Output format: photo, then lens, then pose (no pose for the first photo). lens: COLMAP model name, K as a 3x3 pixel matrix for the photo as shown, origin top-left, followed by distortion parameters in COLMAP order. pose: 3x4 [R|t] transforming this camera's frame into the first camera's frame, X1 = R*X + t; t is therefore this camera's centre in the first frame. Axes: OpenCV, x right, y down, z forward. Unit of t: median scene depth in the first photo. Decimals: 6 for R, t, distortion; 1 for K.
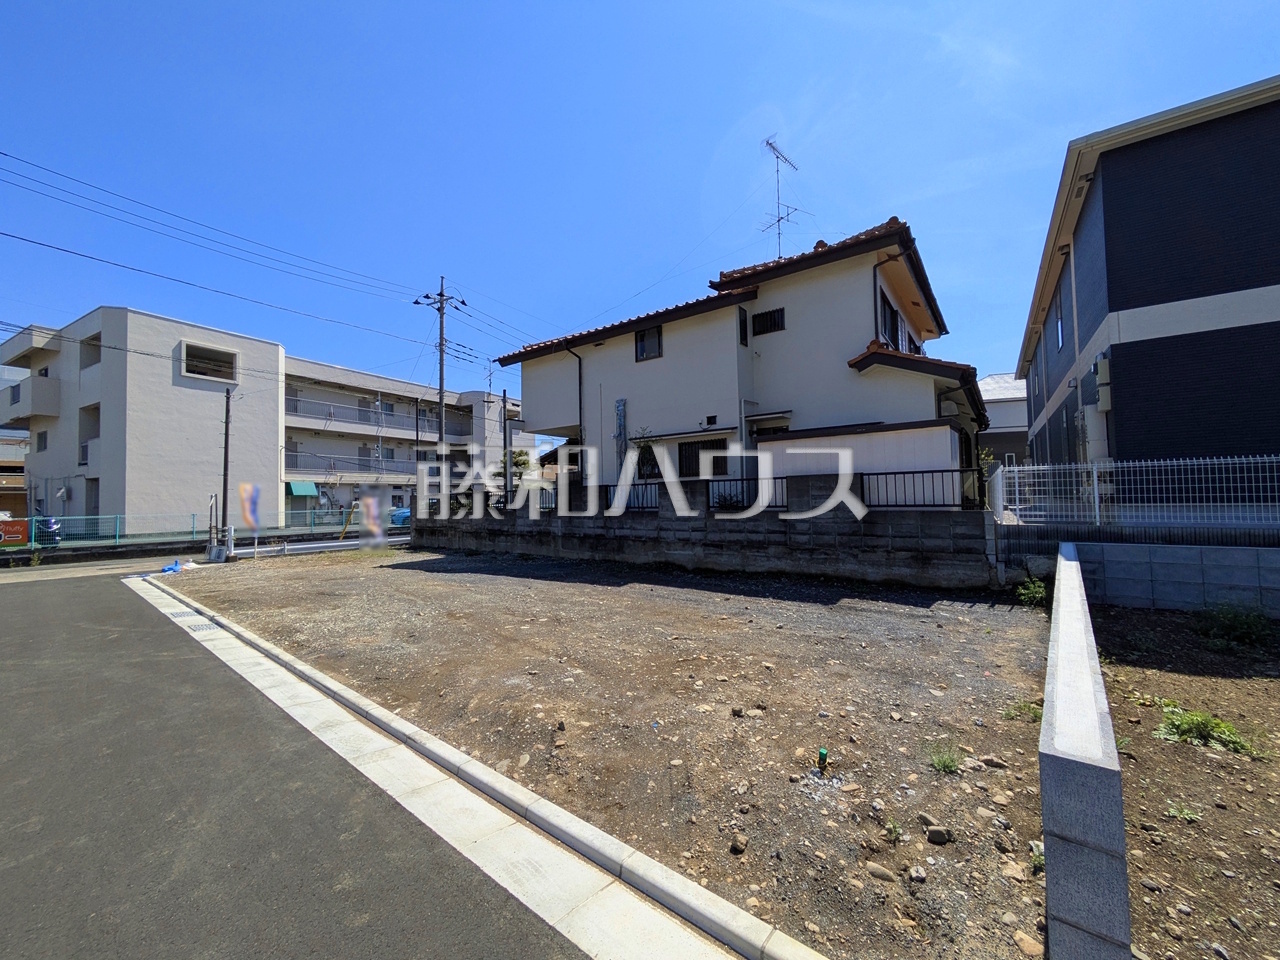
lens RADIAL K [[506.7, 0, 640.4], [0, 506.7, 482.0], [0, 0, 1]] dist [-0.006614, 0.003642]
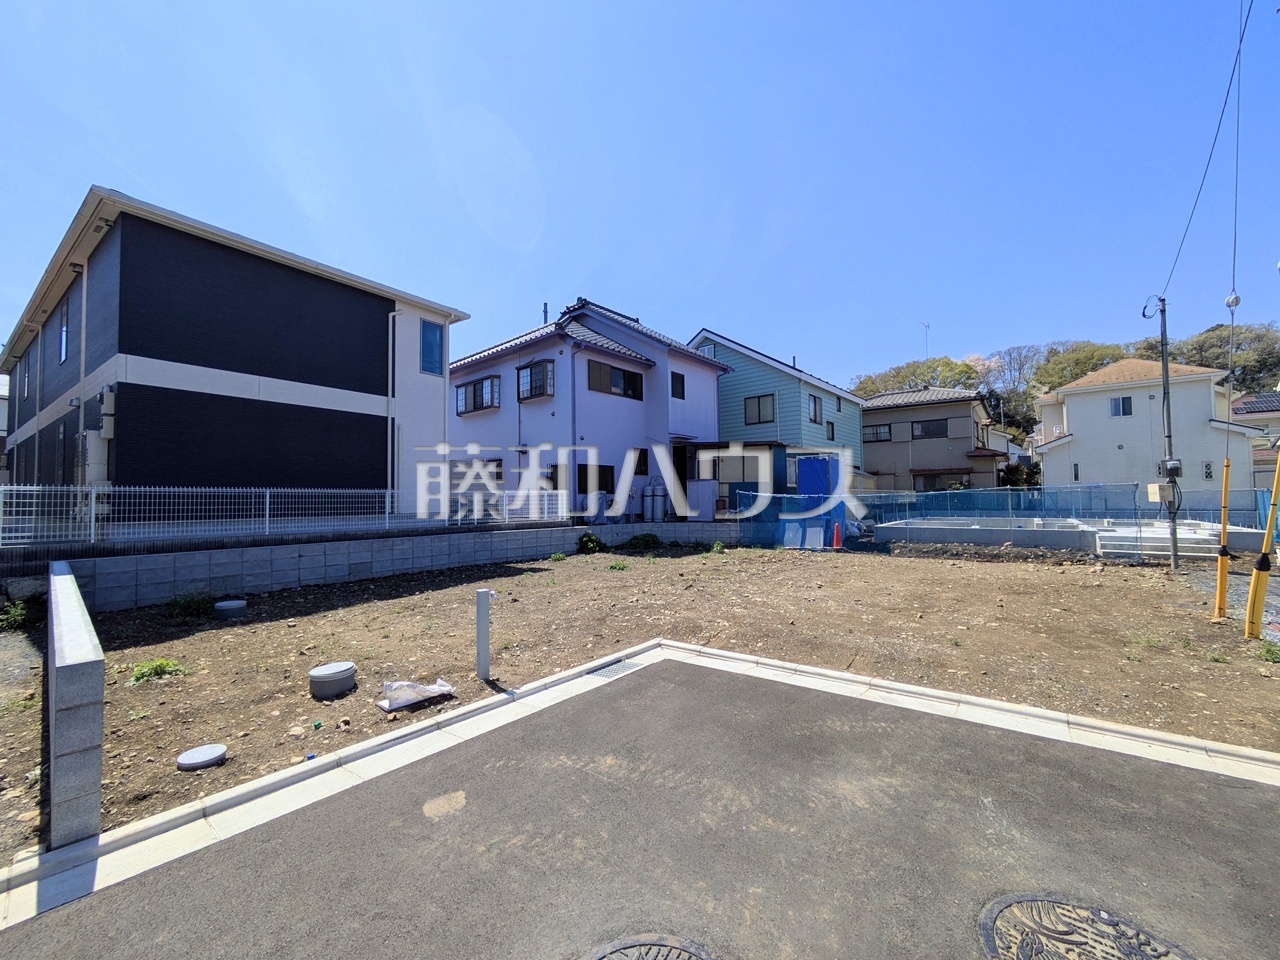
lens RADIAL K [[504.3, 0, 641.6], [0, 504.3, 482.7], [0, 0, 1]] dist [-0.001724, 0.000572]
pose [[0.005785, 0.055465, 0.998444, -0.108731], [-0.022857, 0.998207, -0.055319, -0.006683], [-0.999722, -0.022501, 0.007042, -0.115148]]
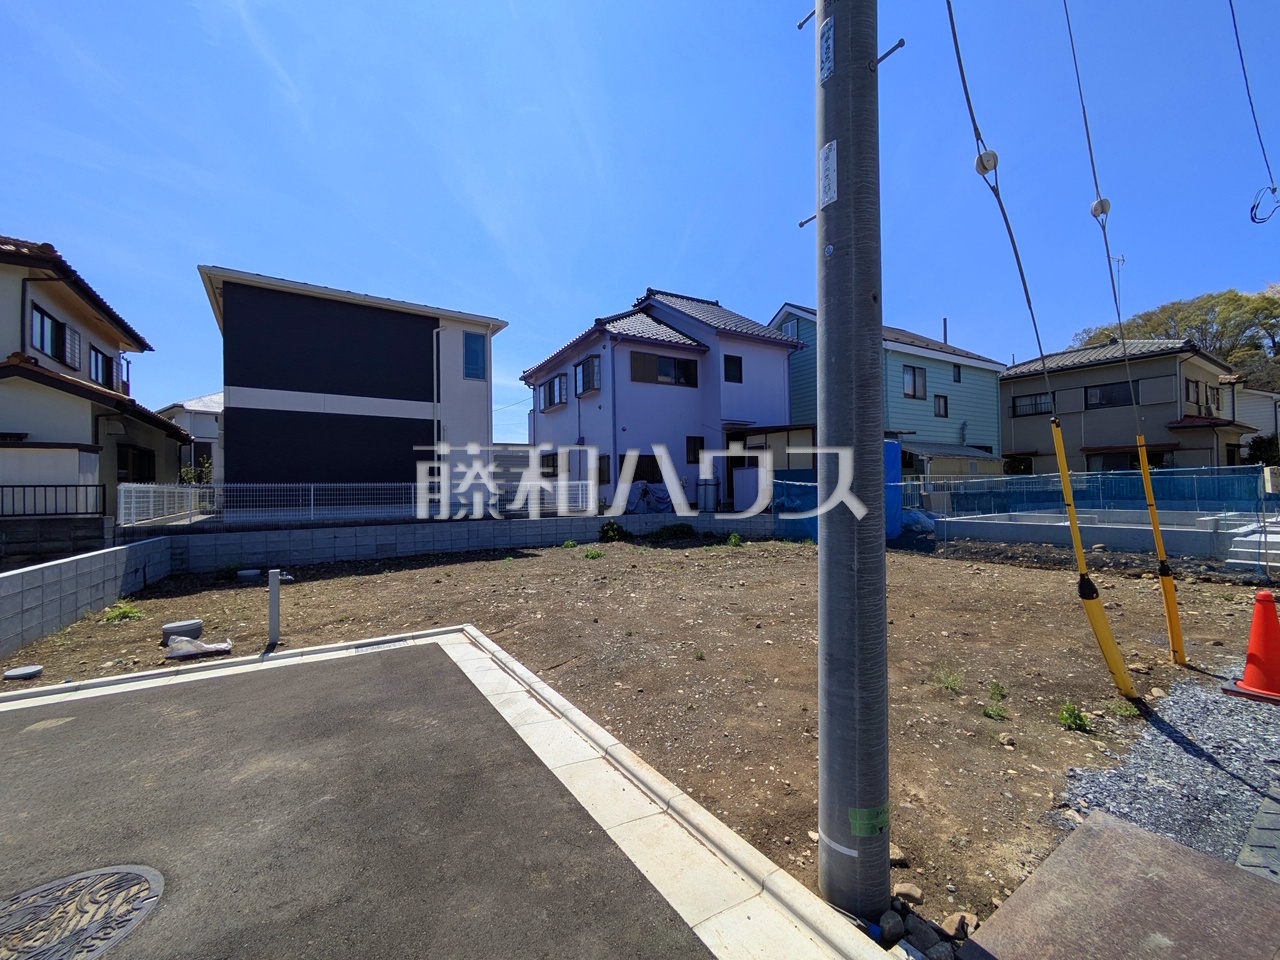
lens RADIAL K [[505.7, 0, 640.0], [0, 505.7, 480.0], [0, 0, 1]] dist [-0.000542, 0.000203]
pose [[0.338314, 0.032331, 0.940478, -0.053092], [-0.023051, 0.999394, -0.026064, -0.022364], [-0.940751, -0.012861, 0.338854, -0.456086]]
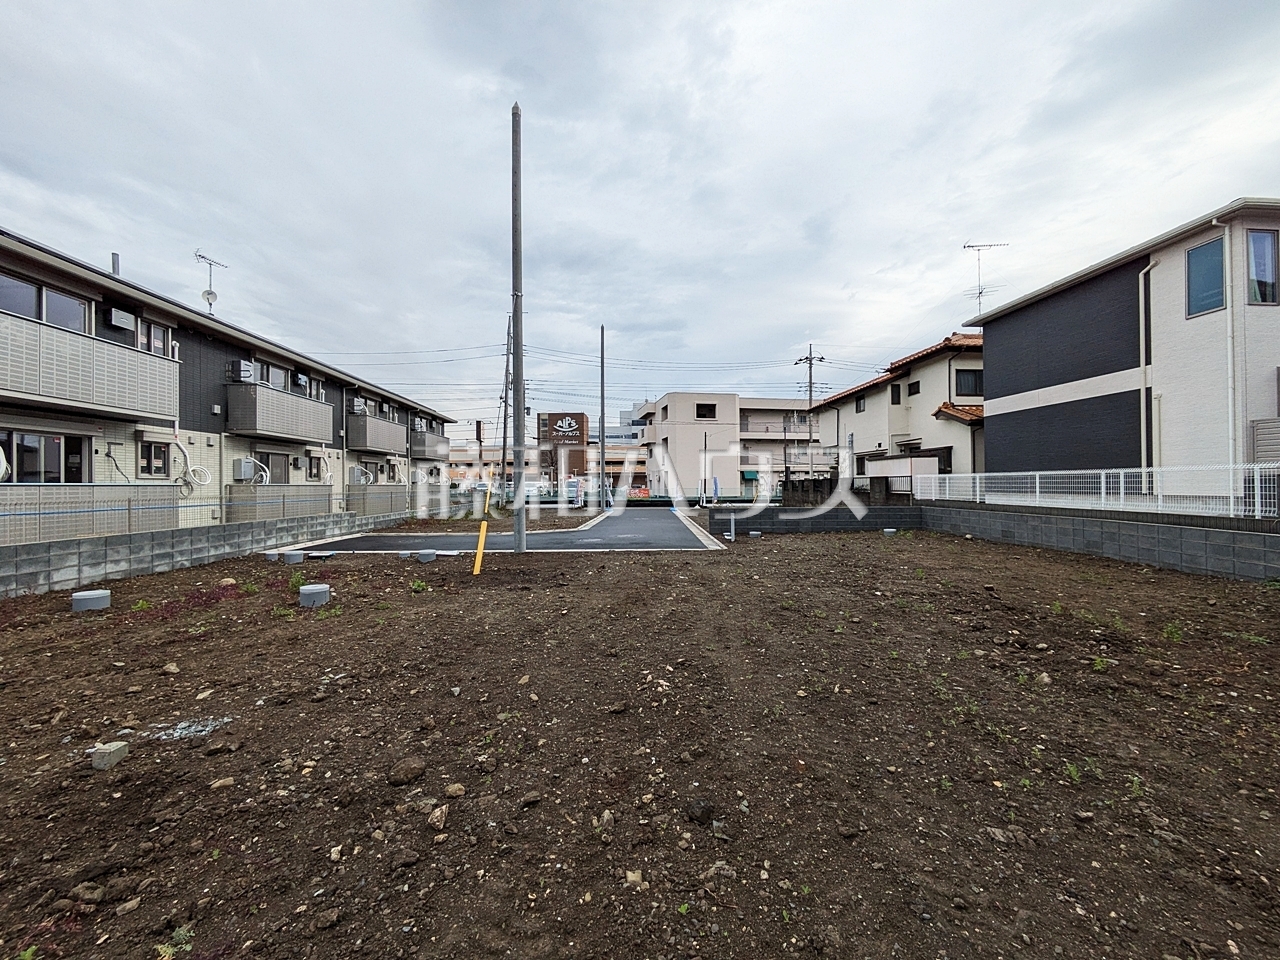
lens RADIAL K [[502.1, 0, 641.4], [0, 502.1, 481.9], [0, 0, 1]] dist [-0.002392, 0.000354]
pose [[0.633650, 0.011574, -0.773533, 1.035762], [0.020927, 0.999266, 0.032094, -0.061915], [0.773337, -0.036524, 0.632943, -0.900461]]
